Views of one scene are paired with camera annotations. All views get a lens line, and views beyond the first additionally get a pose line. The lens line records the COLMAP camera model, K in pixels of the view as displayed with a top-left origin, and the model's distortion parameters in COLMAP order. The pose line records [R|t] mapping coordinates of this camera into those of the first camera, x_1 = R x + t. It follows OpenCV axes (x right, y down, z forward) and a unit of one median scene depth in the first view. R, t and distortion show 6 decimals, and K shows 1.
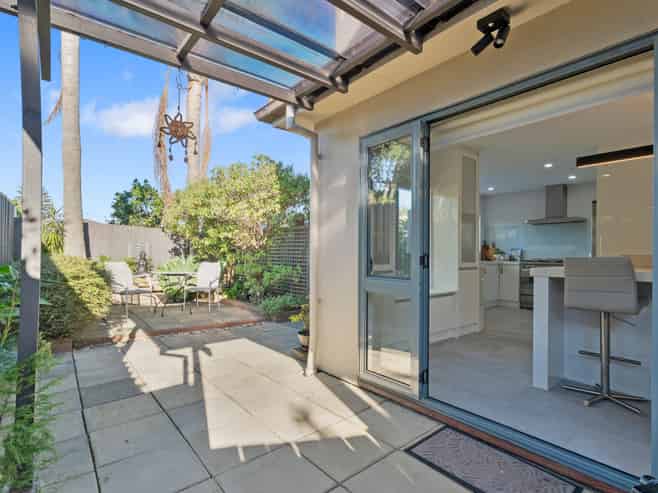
lens RADIAL K [[333.3, 0, 328.8], [0, 333.3, 249.4], [0, 0, 1]] dist [0.000363, -0.000046]
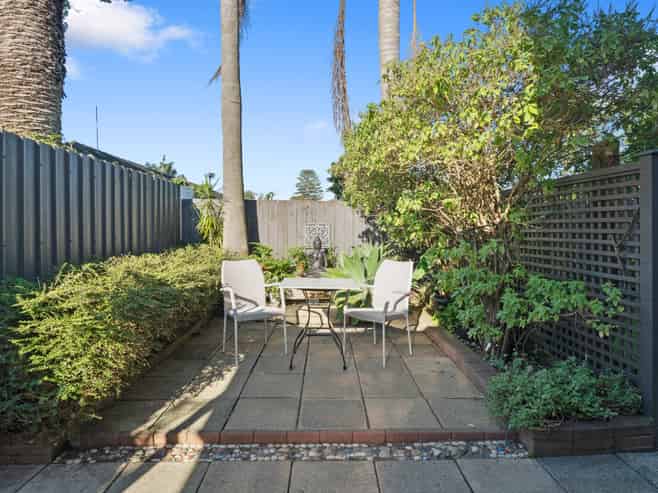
lens RADIAL K [[392.3, 0, 324.0], [0, 392.3, 226.8], [0, 0, 1]] dist [-0.030783, -0.000509]
pose [[0.766808, -0.023934, -0.641431, -0.058220], [0.028093, 0.999598, -0.003714, -0.014443], [0.641262, -0.015172, 0.767172, 0.503174]]
